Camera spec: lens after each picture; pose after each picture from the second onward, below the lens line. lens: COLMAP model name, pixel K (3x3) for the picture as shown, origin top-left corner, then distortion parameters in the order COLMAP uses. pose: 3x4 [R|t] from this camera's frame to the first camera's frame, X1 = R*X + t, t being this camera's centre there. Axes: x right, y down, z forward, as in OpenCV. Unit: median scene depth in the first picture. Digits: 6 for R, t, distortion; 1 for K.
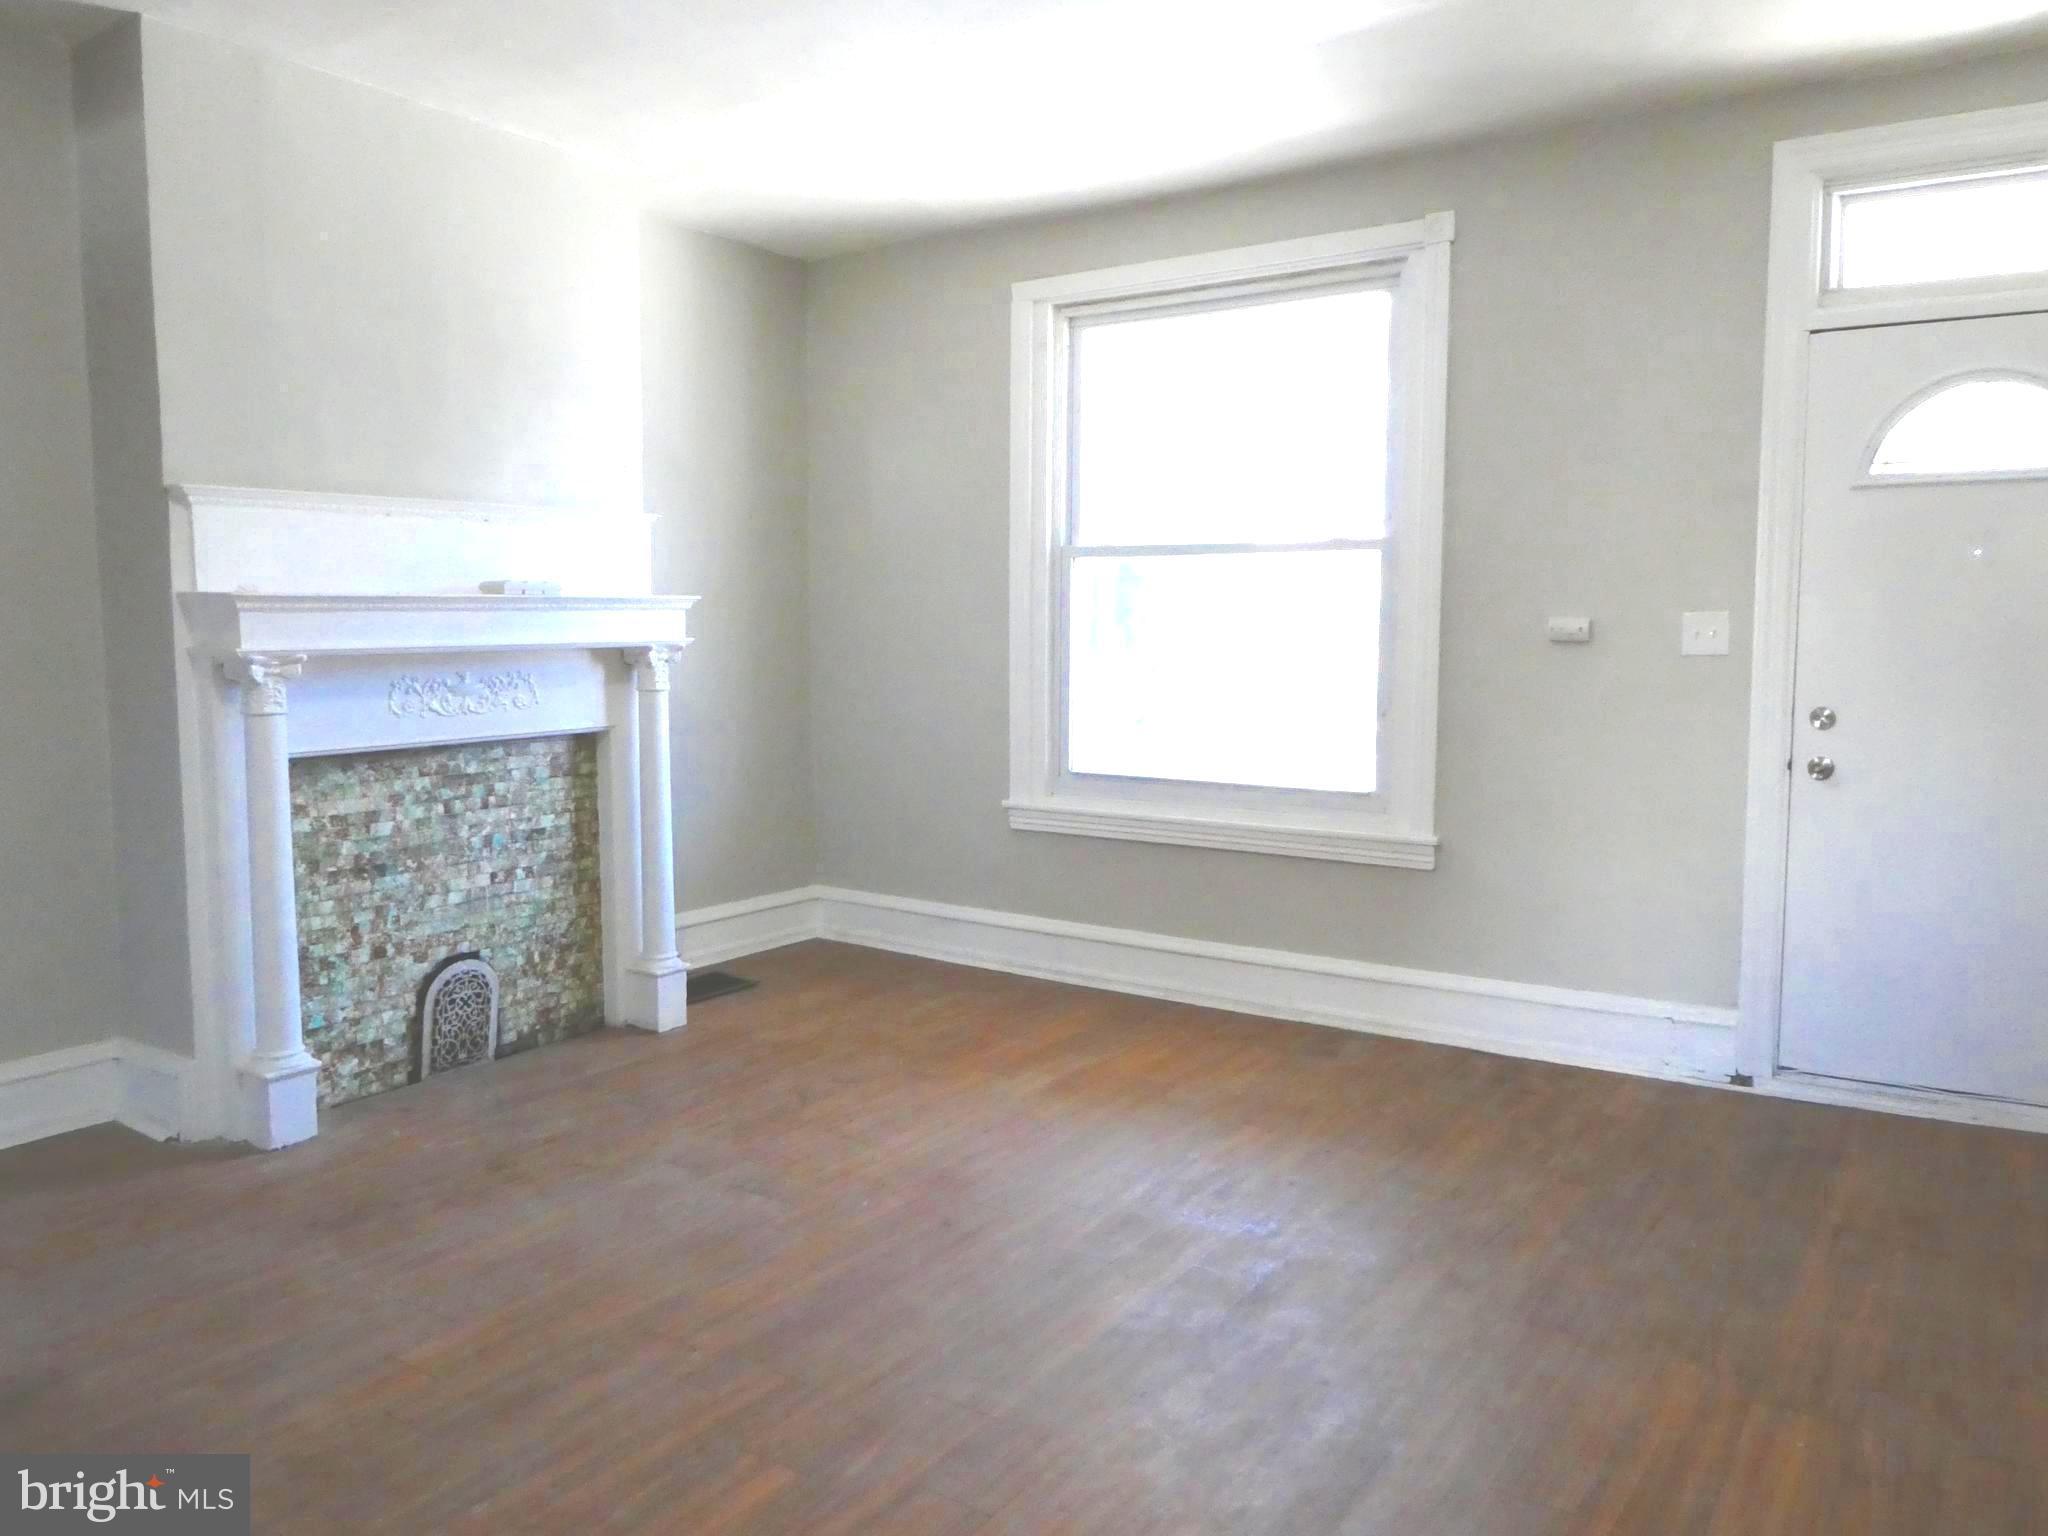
lens RADIAL K [[1448.7, 0, 1024.0], [0, 1448.7, 768.0], [0, 0, 1]] dist [0.000666, -0.082989]
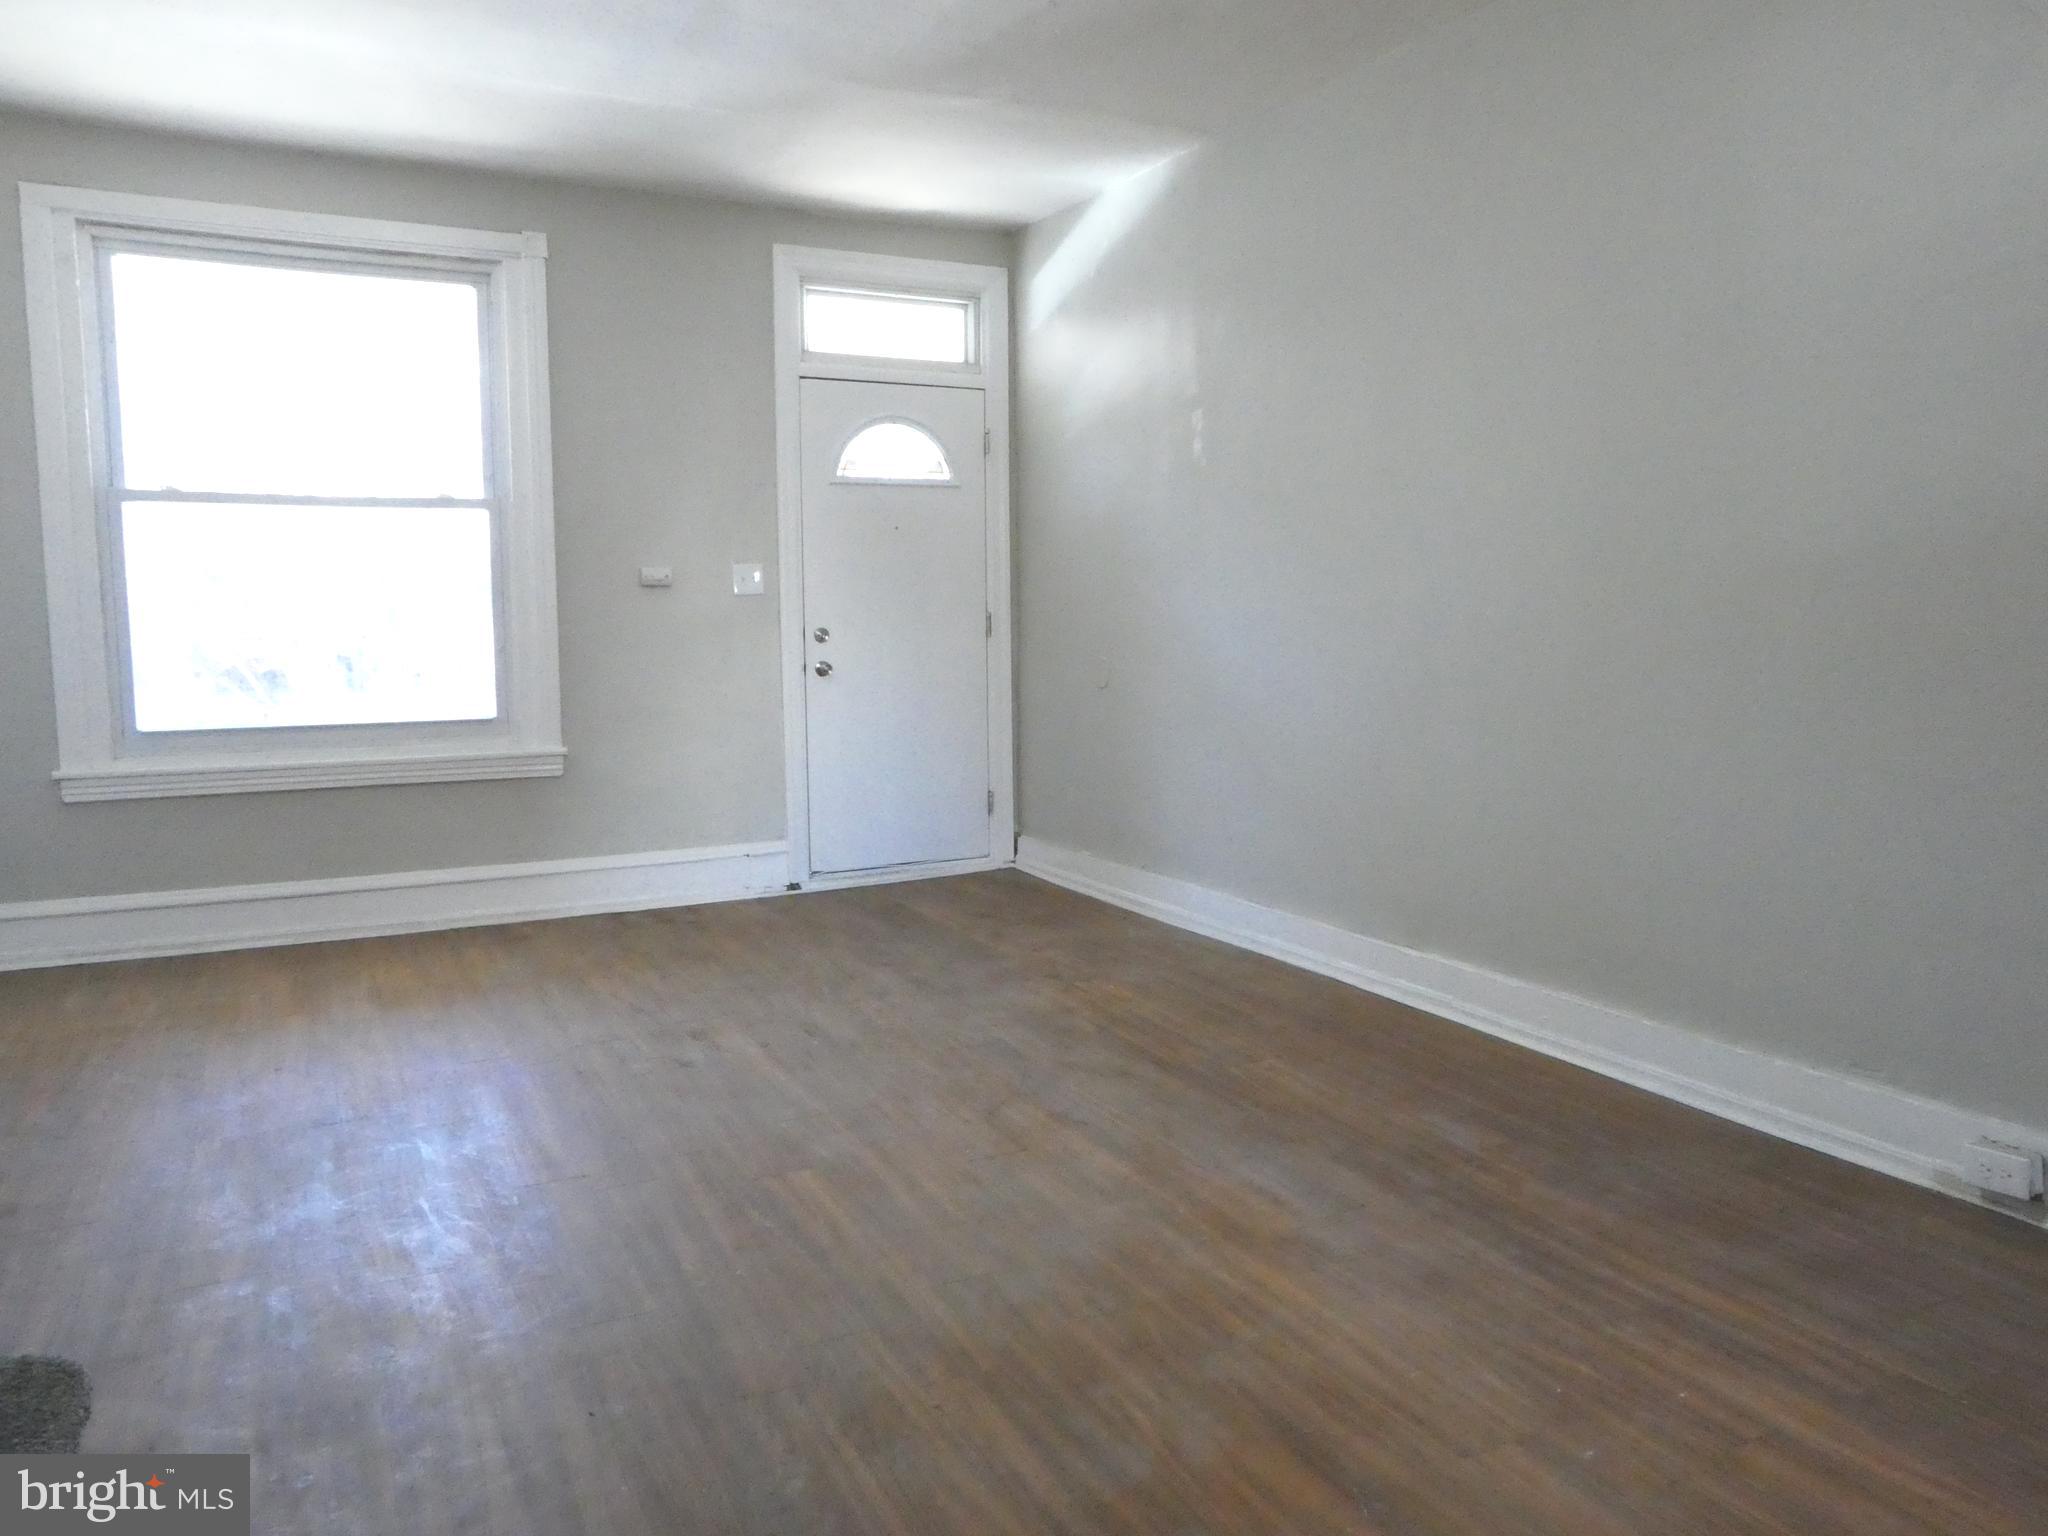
lens RADIAL K [[1432.1, 0, 1024.0], [0, 1432.1, 768.0], [0, 0, 1]] dist [-0.023434, -0.007883]
pose [[0.459315, -0.092142, 0.883482, -0.615245], [0.098044, 0.993787, 0.052674, 0.040654], [-0.882846, 0.062426, 0.465495, 0.102732]]
